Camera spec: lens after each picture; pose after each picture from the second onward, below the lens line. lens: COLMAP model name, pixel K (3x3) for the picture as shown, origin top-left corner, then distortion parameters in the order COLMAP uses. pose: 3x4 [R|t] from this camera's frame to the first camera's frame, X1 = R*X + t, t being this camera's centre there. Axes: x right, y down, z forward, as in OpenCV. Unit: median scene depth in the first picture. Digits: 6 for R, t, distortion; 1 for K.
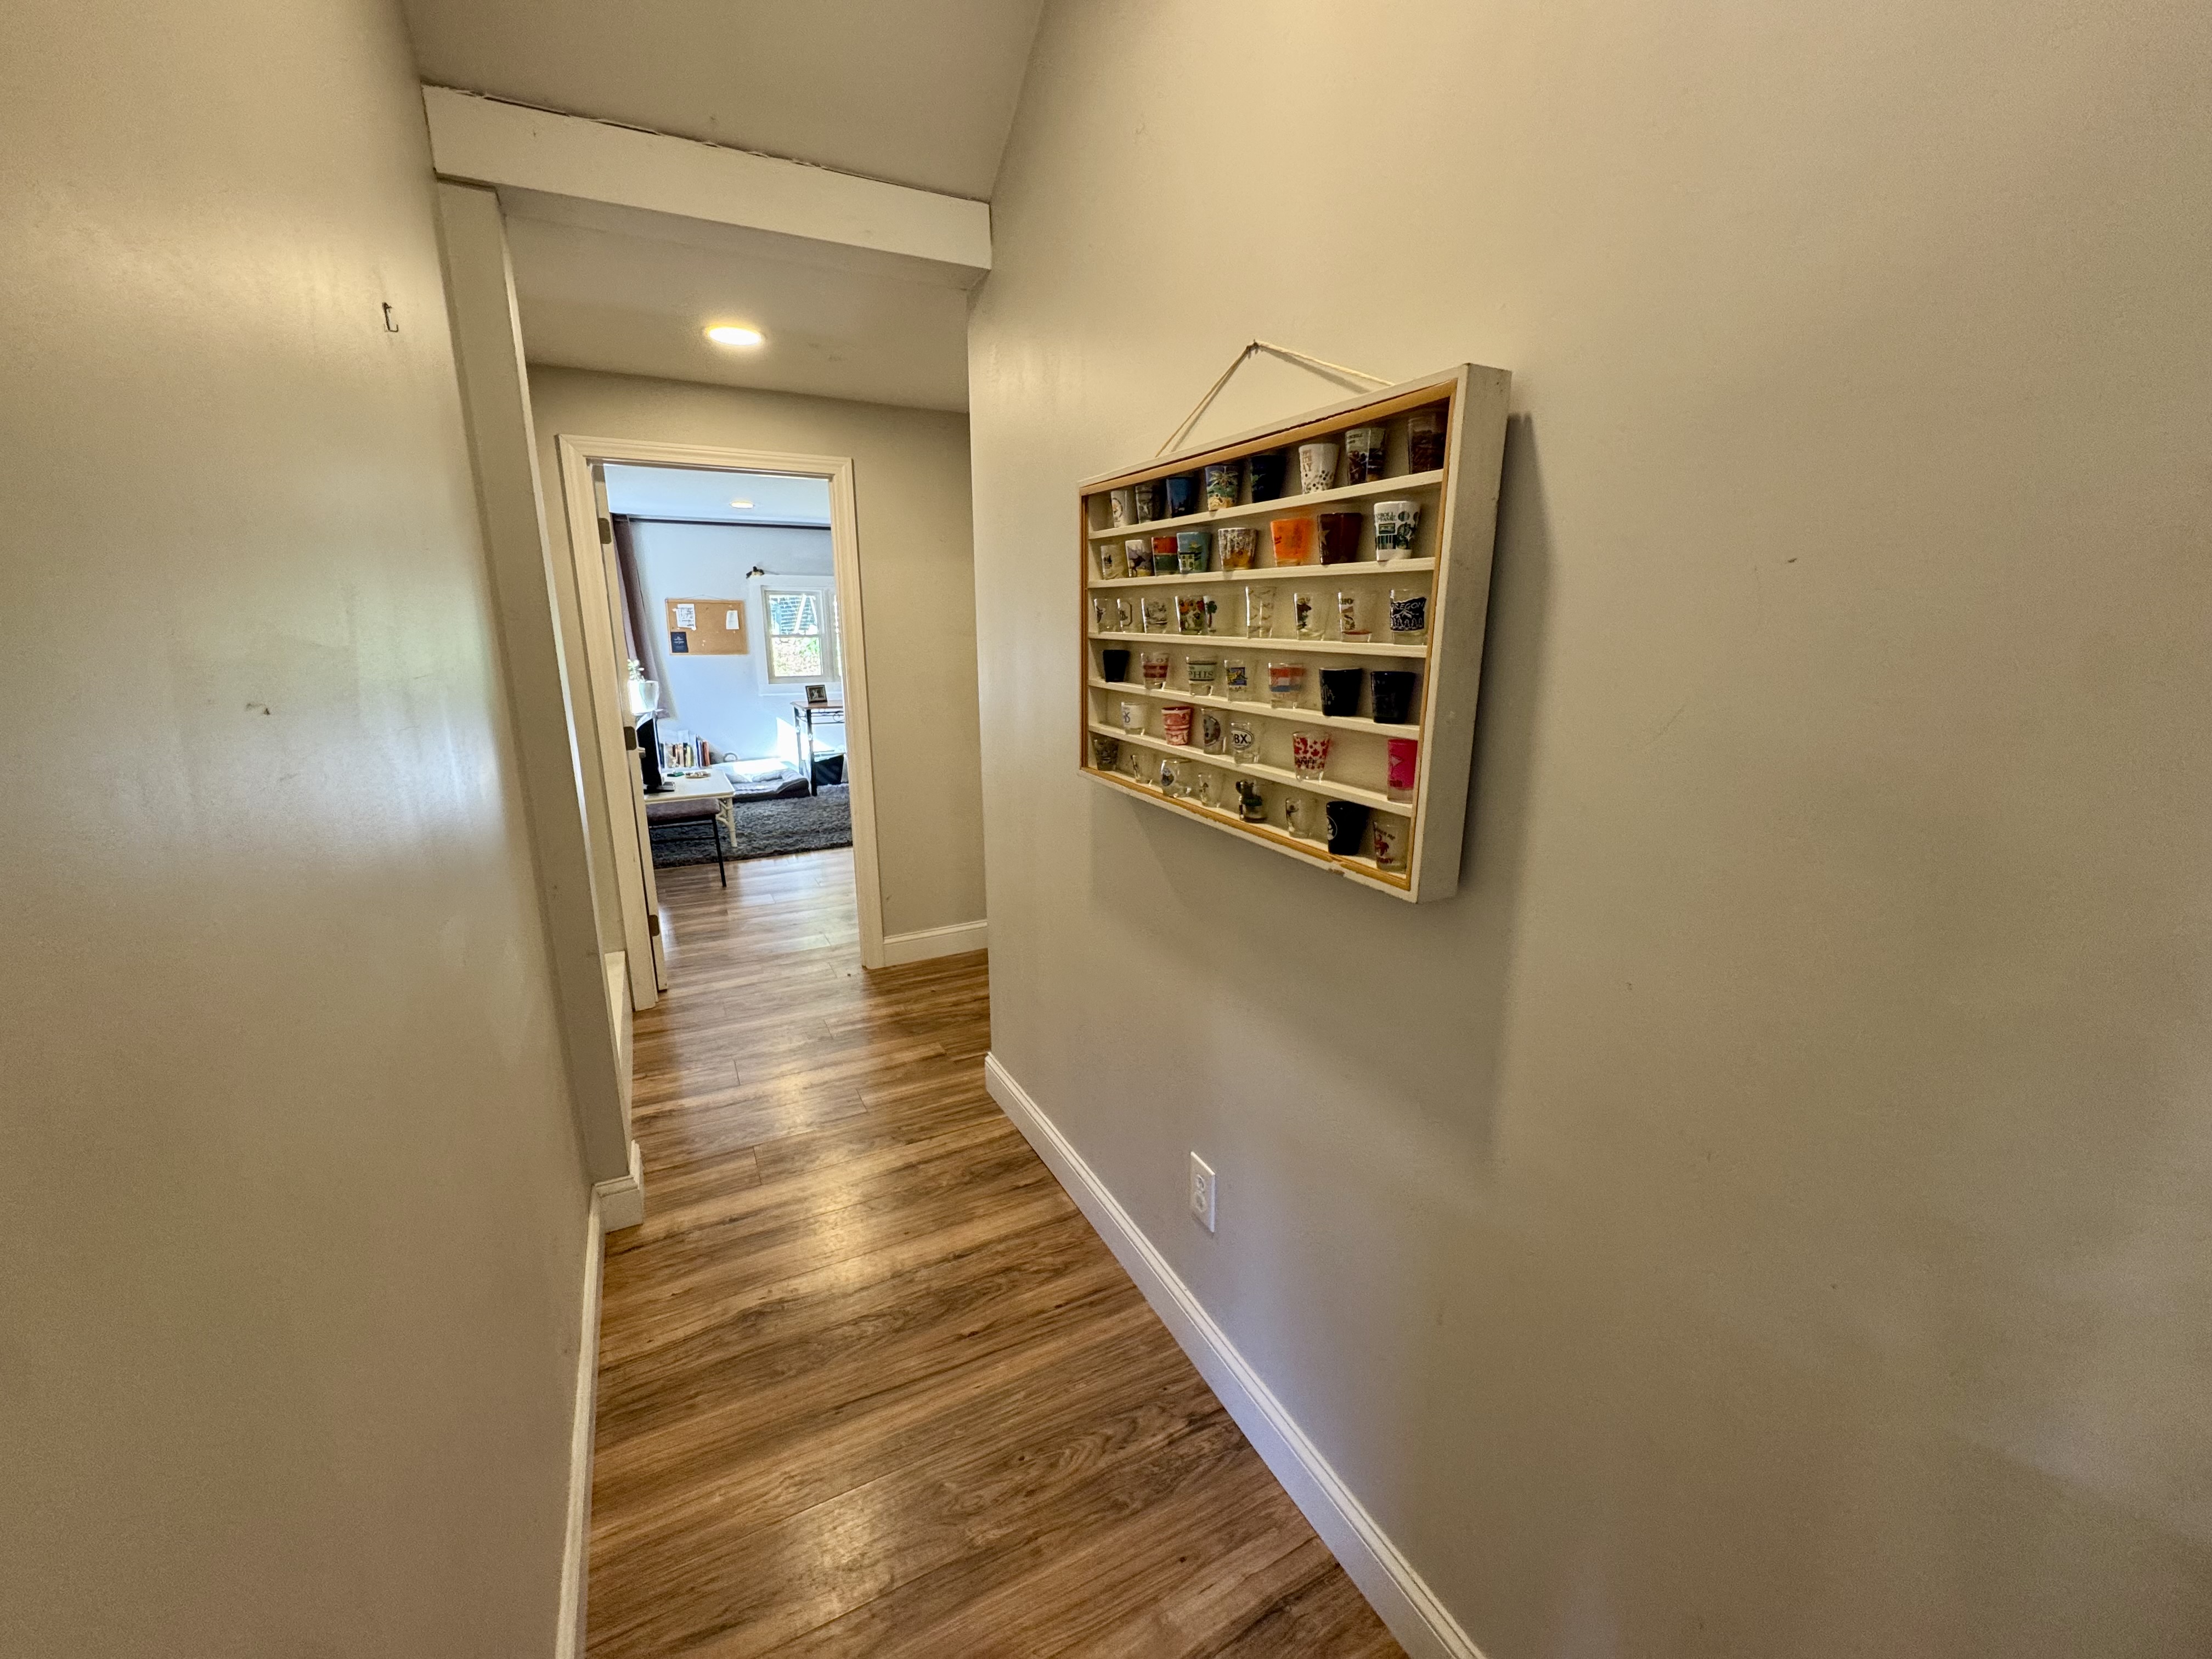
lens RADIAL K [[887.8, 0, 1106.2], [0, 887.8, 830.3], [0, 0, 1]] dist [0.001956, -0.000114]
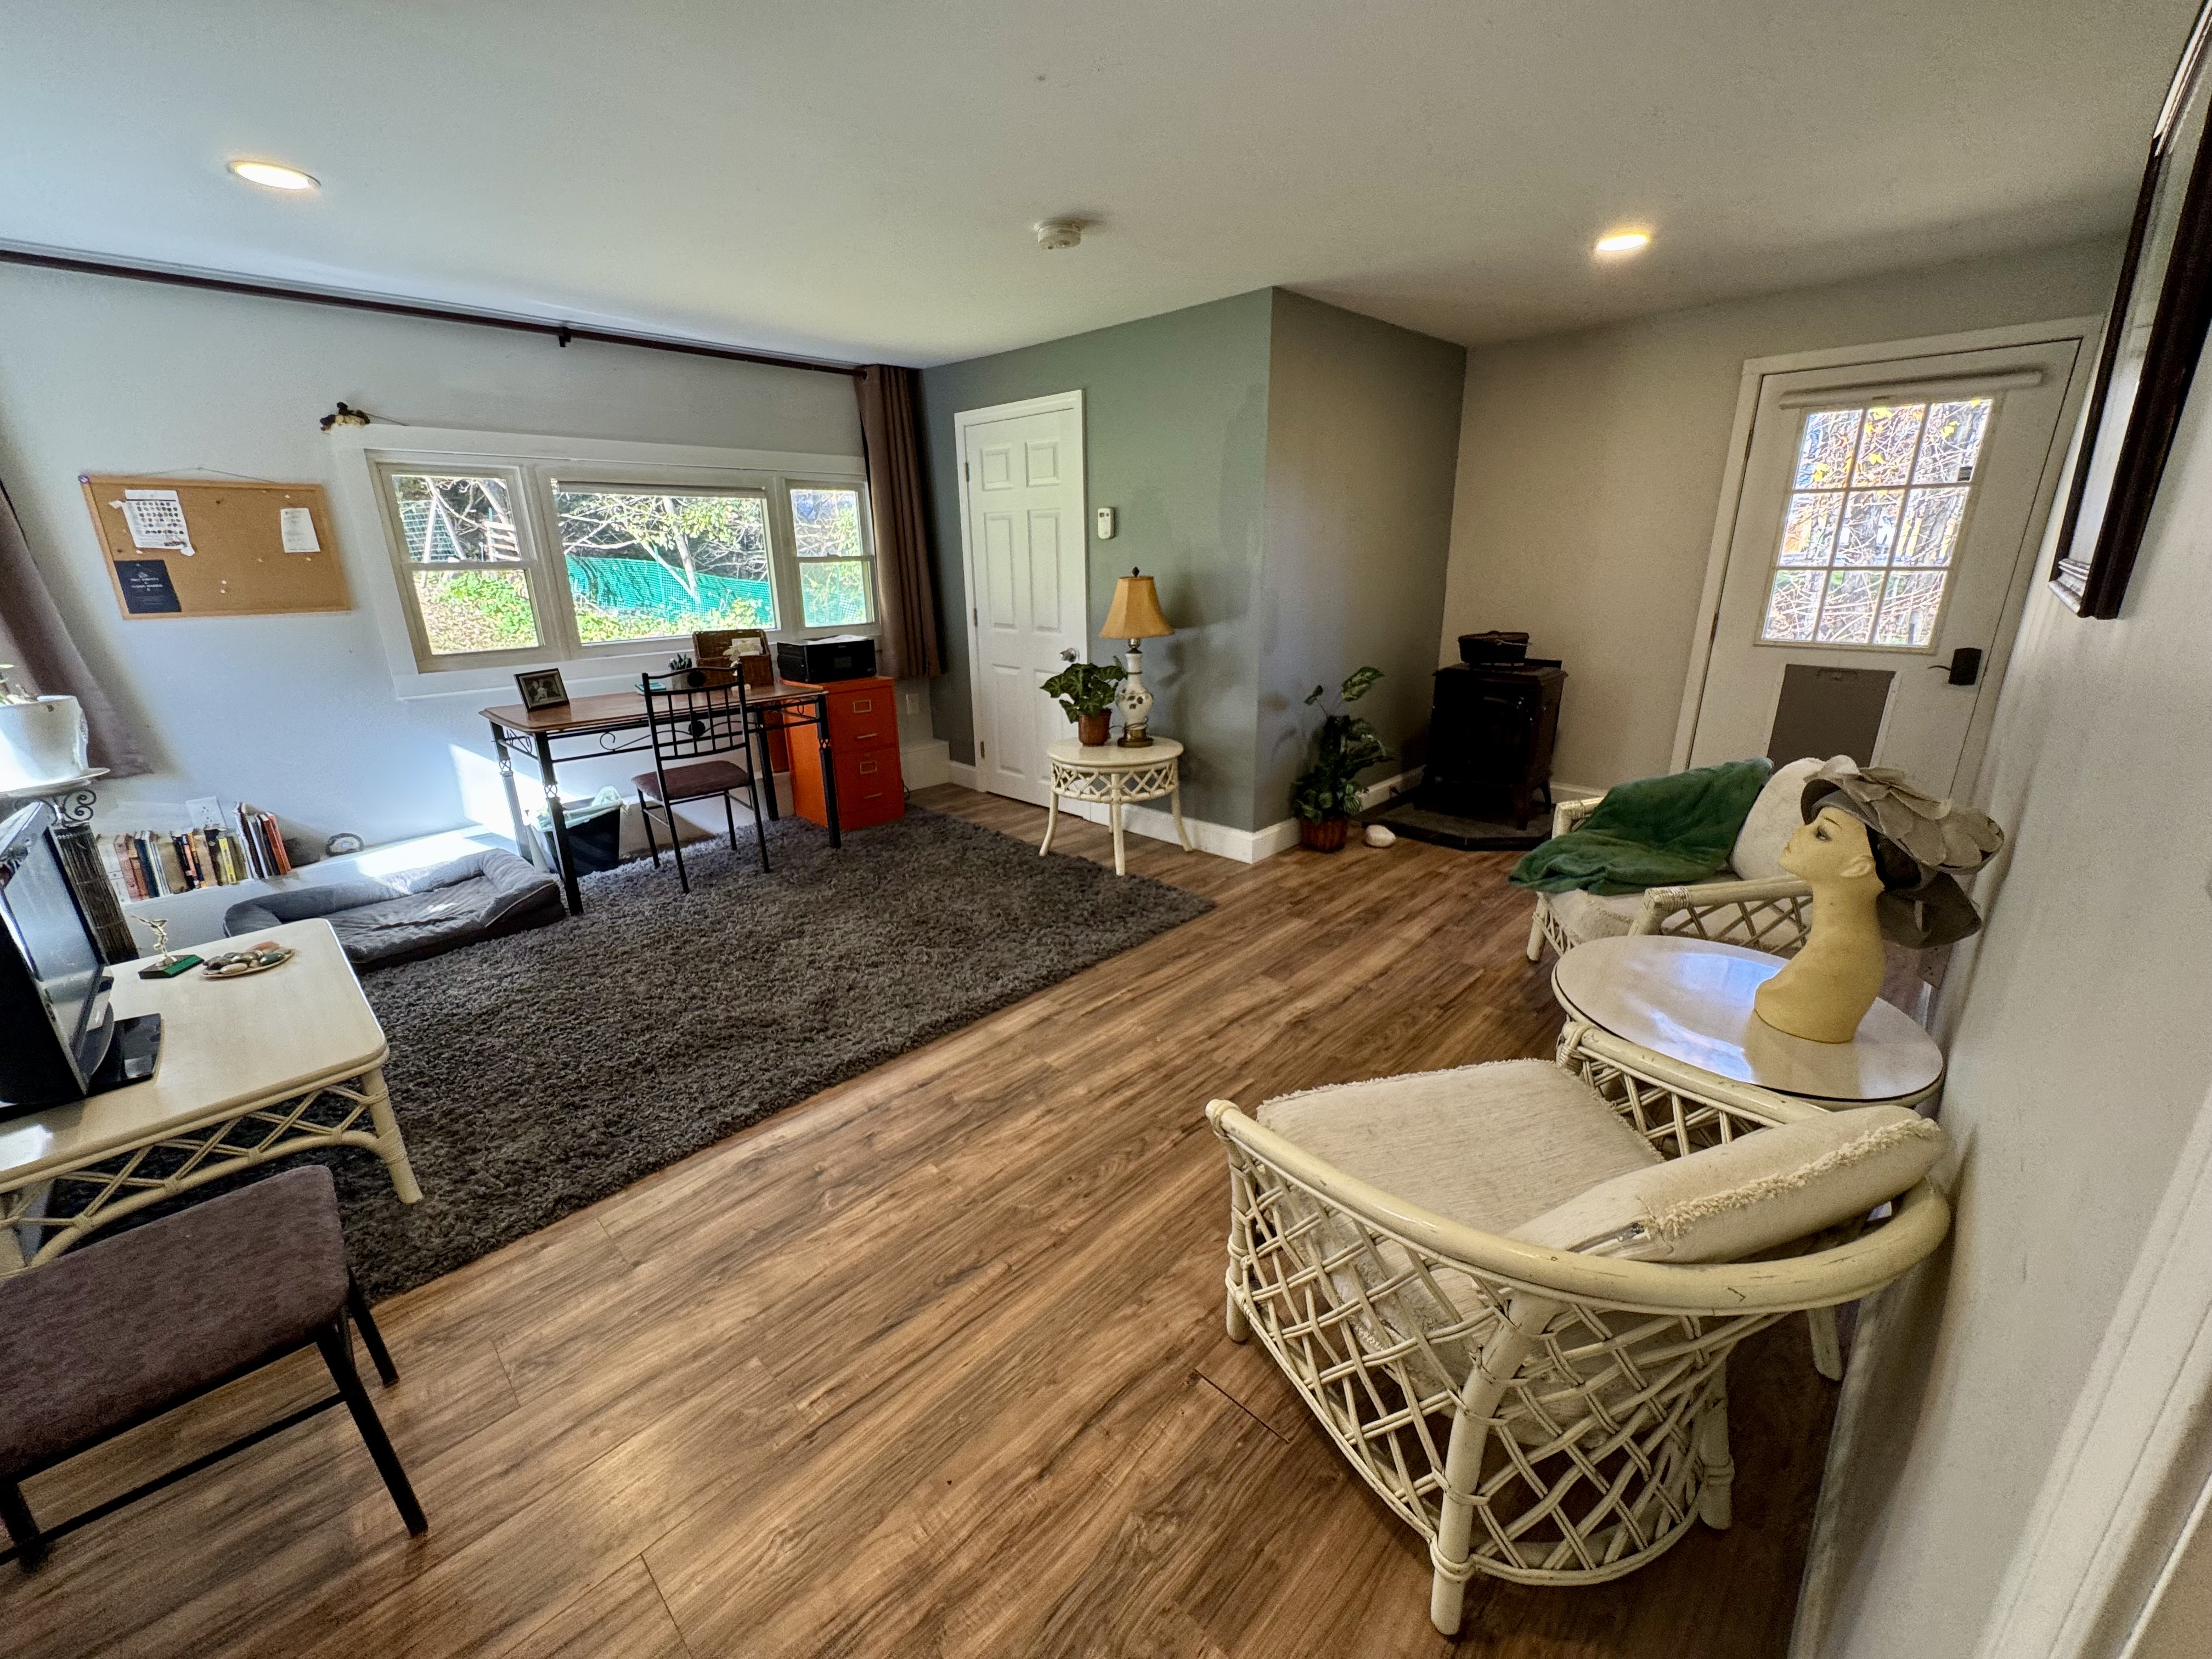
lens RADIAL K [[887.8, 0, 1104.0], [0, 887.8, 826.2], [0, 0, 1]] dist [0.001956, -0.000114]
pose [[0.949242, -0.109937, 0.294710, -0.194263], [0.088666, 0.992459, 0.084634, -0.097038], [-0.301792, -0.054208, 0.951832, 0.466772]]
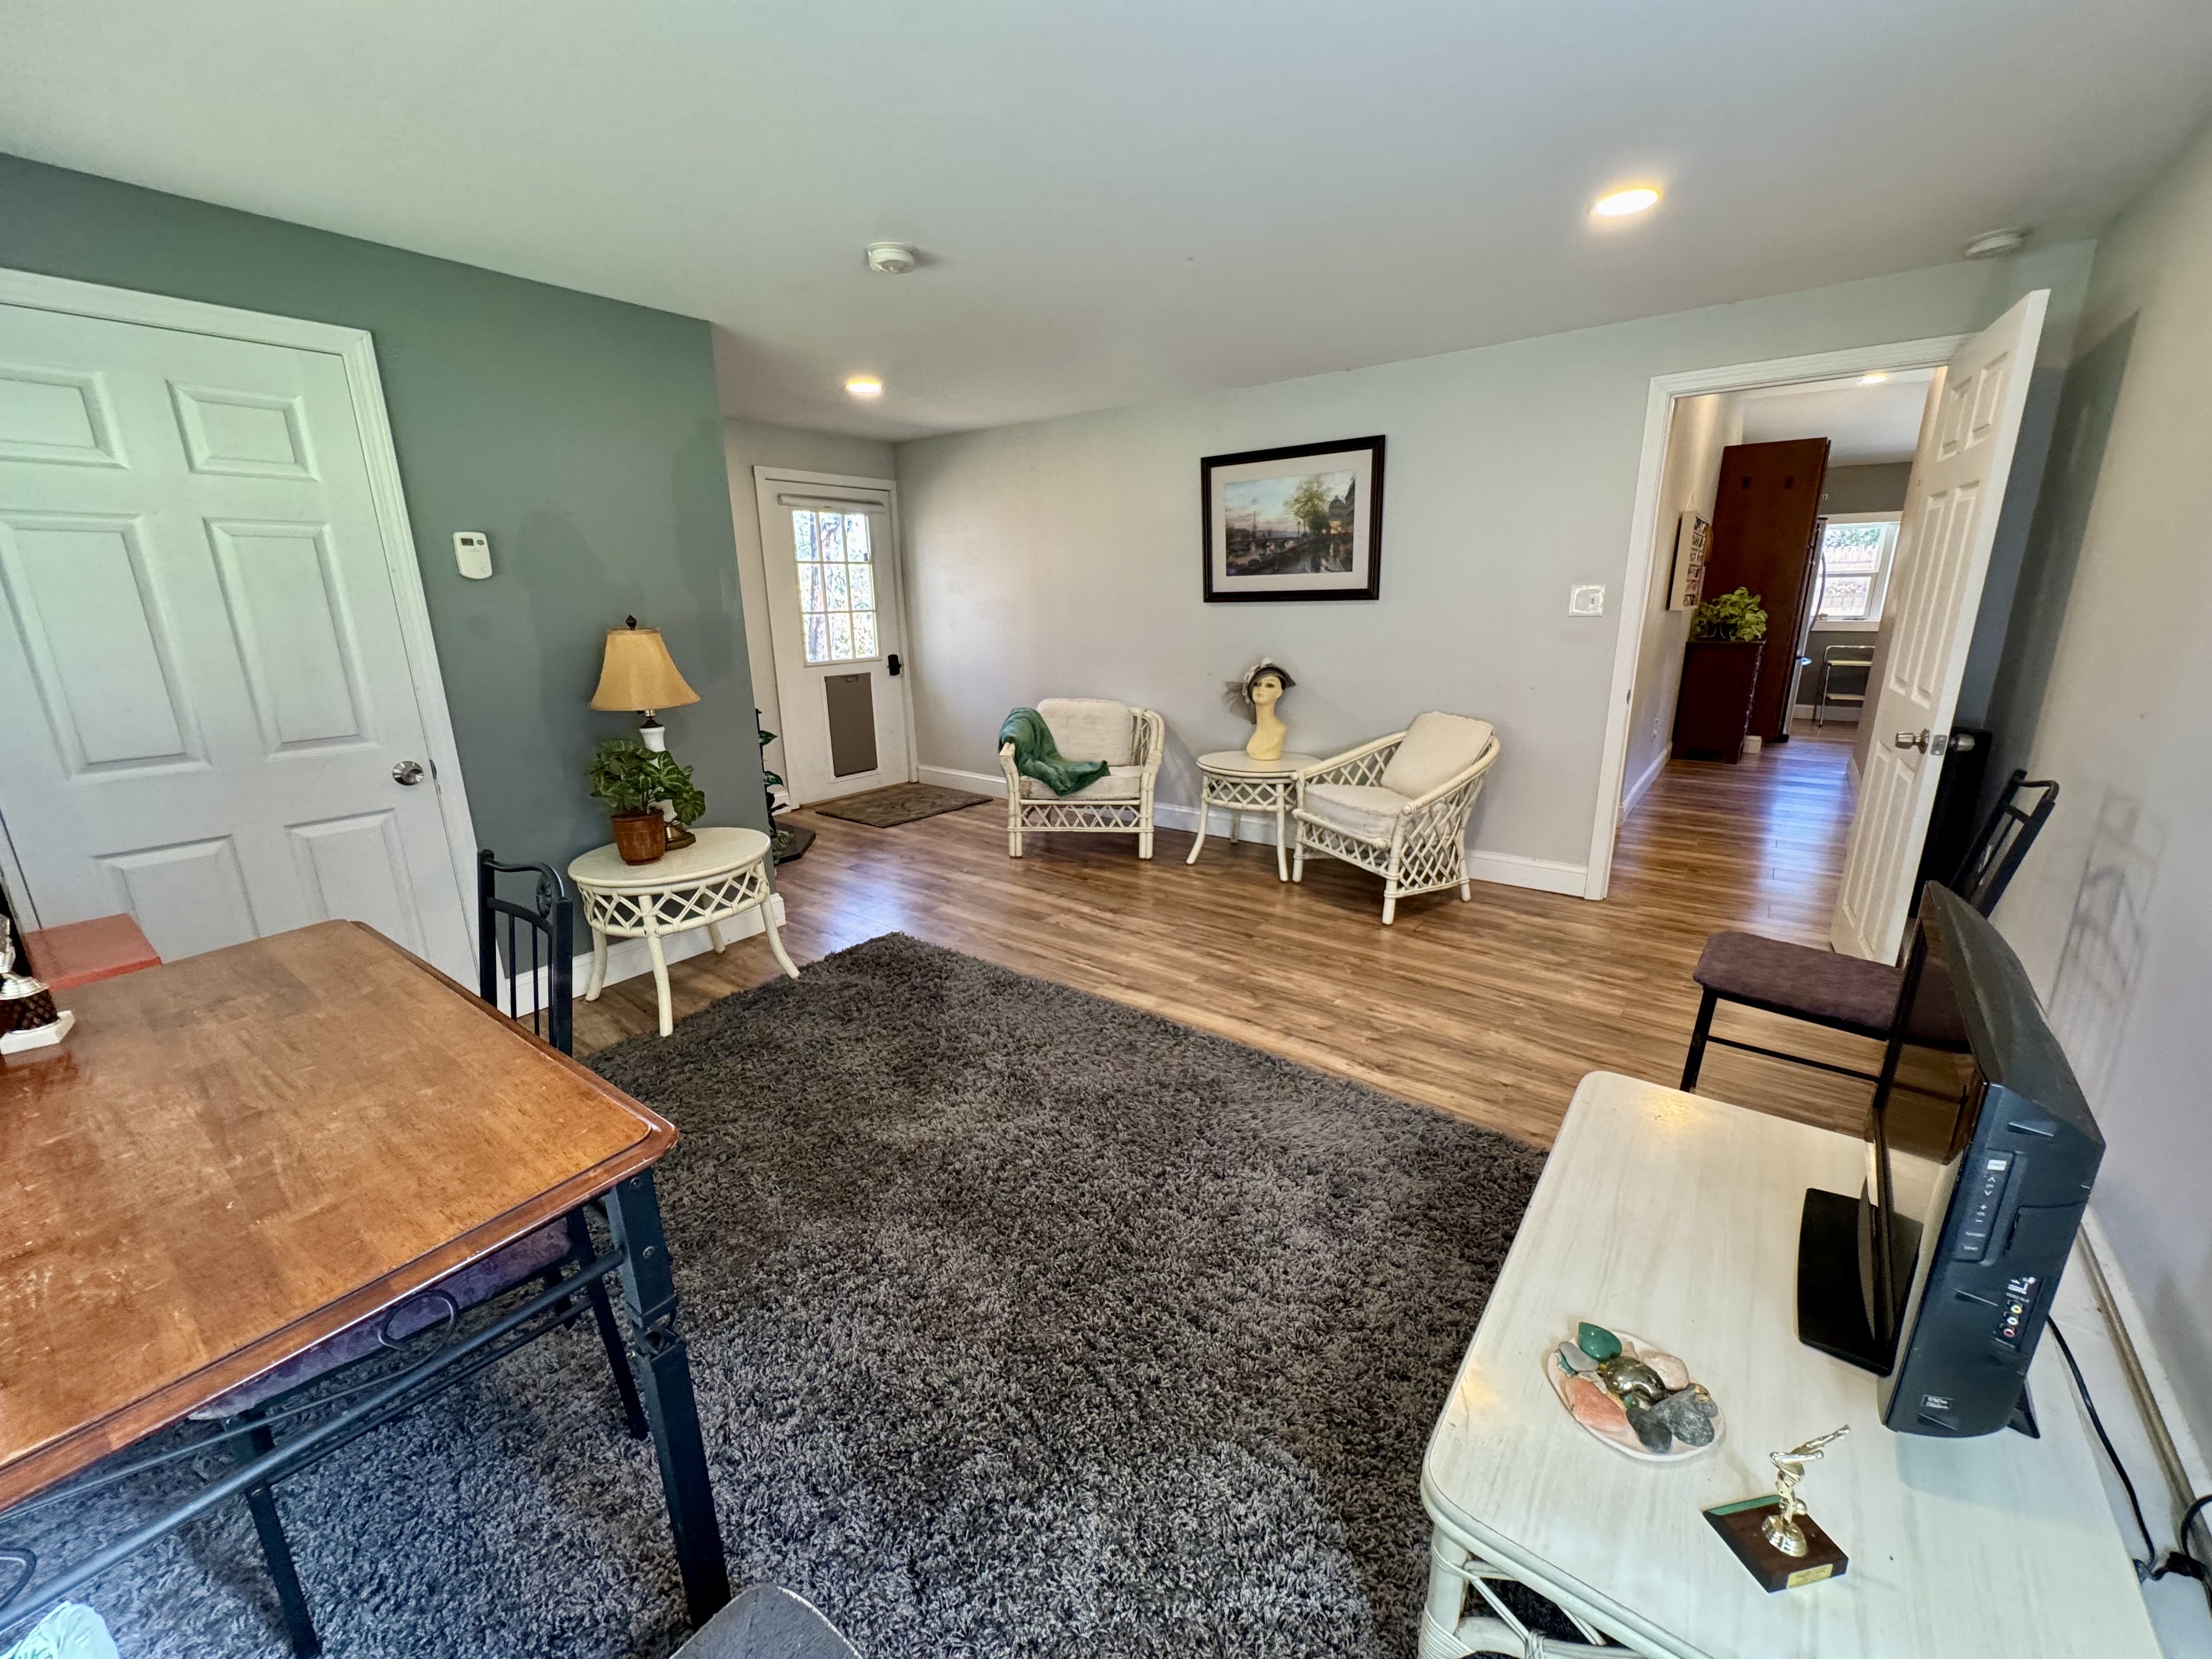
lens RADIAL K [[887.8, 0, 1102.6], [0, 887.8, 832.4], [0, 0, 1]] dist [0.001956, -0.000114]
pose [[-0.430088, -0.232750, 0.872268, -0.450033], [0.220919, 0.909686, 0.351663, -0.201805], [-0.875340, 0.343946, -0.339826, 0.922840]]
